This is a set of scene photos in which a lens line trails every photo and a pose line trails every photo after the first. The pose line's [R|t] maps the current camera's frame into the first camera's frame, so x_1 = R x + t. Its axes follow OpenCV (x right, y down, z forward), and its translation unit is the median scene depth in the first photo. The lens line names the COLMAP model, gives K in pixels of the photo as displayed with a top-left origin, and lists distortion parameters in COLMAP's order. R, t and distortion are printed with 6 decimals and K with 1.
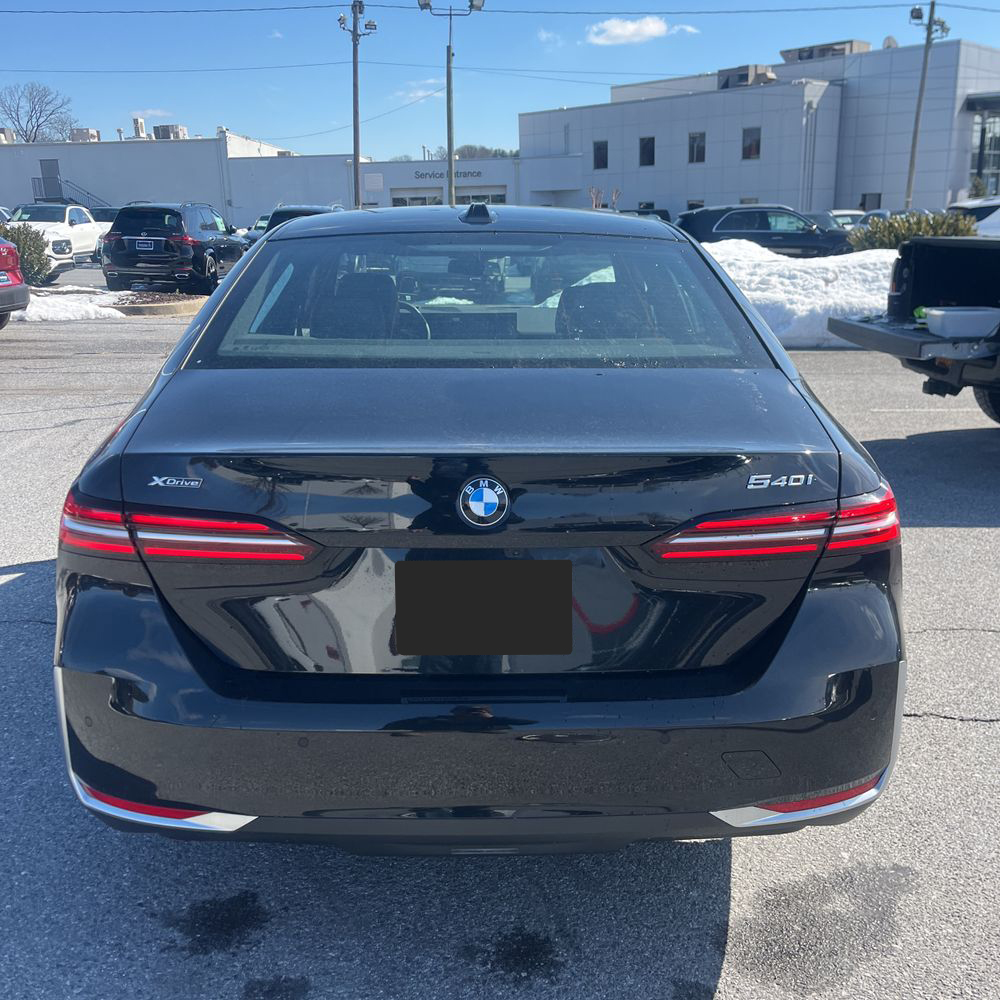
lens RADIAL K [[998.7, 0, 489.0], [0, 998.7, 504.2], [0, 0, 1]] dist [0.037960, -0.045019]
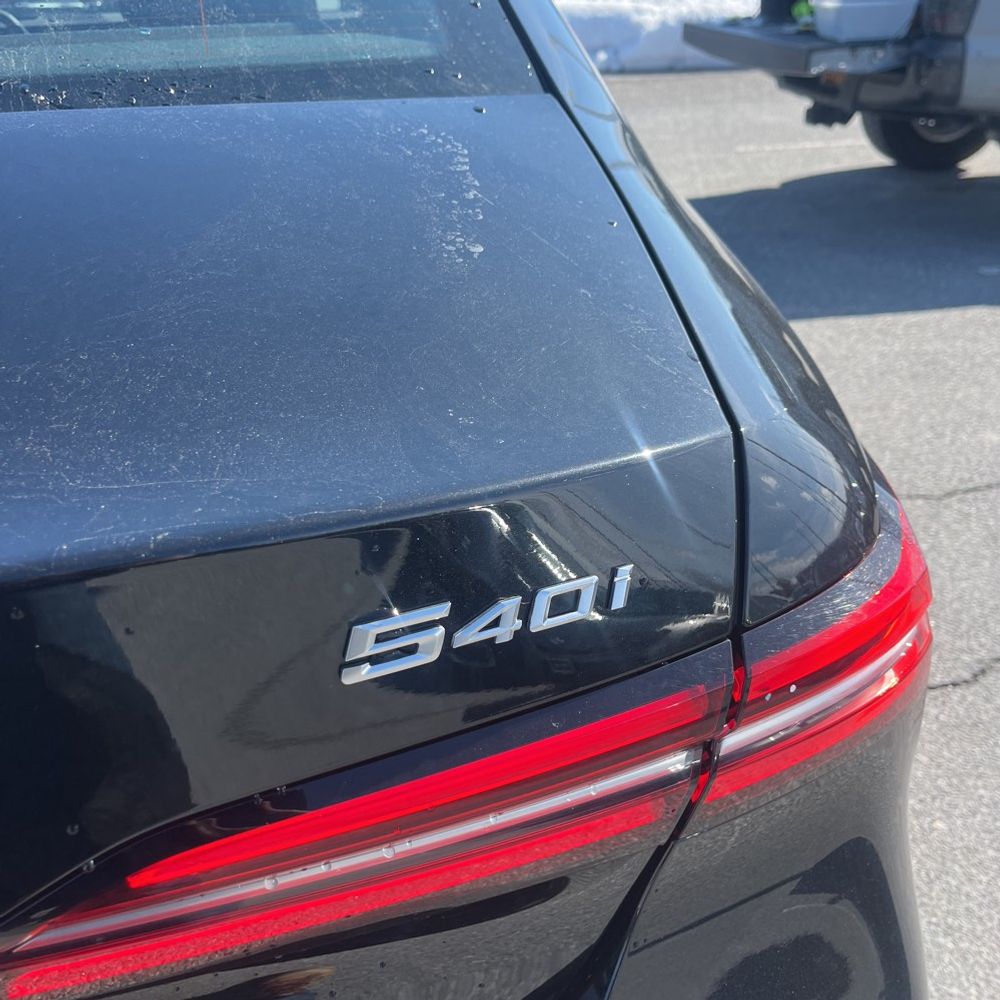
lens RADIAL K [[996.4, 0, 500.0], [0, 996.4, 500.0], [0, 0, 1]] dist [0.011074, 0.002698]
pose [[0.987220, -0.094144, 0.128585, 0.092961], [0.061066, 0.968743, 0.240431, -0.035848], [-0.147201, -0.229506, 0.962112, 0.276726]]
